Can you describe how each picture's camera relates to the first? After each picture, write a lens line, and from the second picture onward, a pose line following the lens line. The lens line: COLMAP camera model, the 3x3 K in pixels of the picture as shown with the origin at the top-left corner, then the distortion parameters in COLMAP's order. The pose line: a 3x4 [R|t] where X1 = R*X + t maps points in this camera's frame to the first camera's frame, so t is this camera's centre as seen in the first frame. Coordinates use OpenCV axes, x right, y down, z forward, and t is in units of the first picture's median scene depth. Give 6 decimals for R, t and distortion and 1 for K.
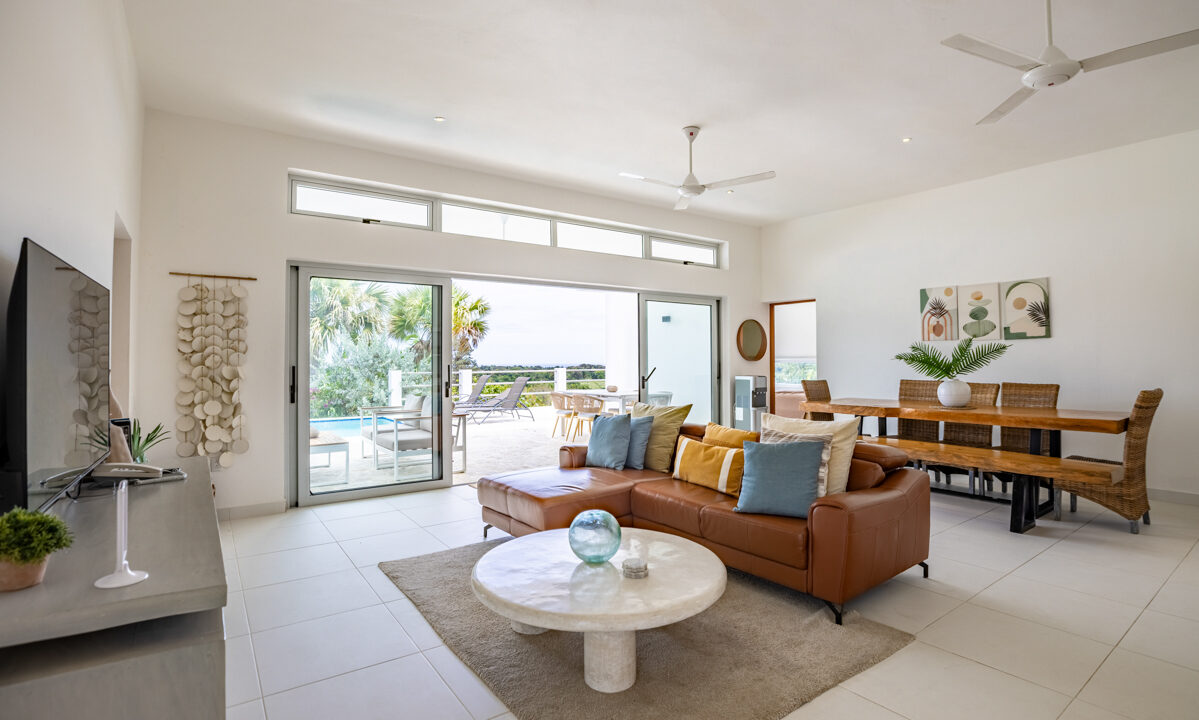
lens RADIAL K [[559.1, 0, 594.6], [0, 559.1, 358.1], [0, 0, 1]] dist [-0.053571, 0.011417]
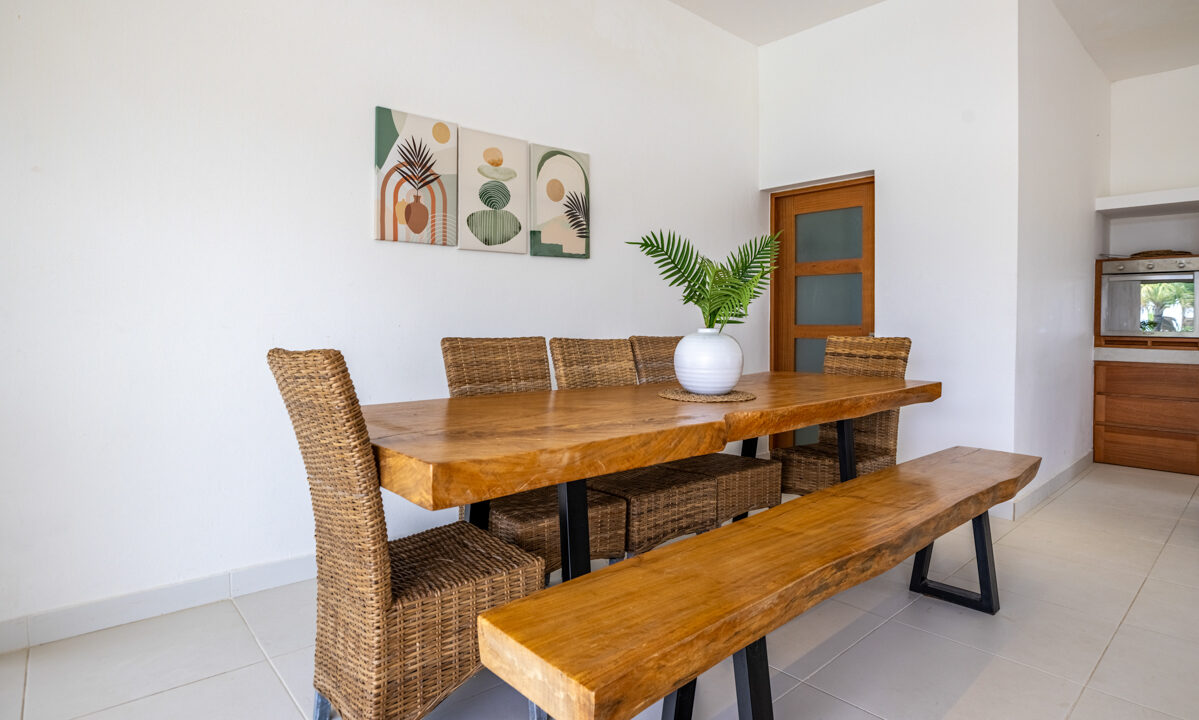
lens RADIAL K [[617.0, 0, 601.9], [0, 617.0, 328.5], [0, 0, 1]] dist [-0.049866, 0.004064]
pose [[-0.089631, -0.007939, 0.995943, 0.161570], [-0.008734, 0.999936, 0.007185, 0.030801], [-0.995937, -0.008054, -0.089695, 0.969332]]
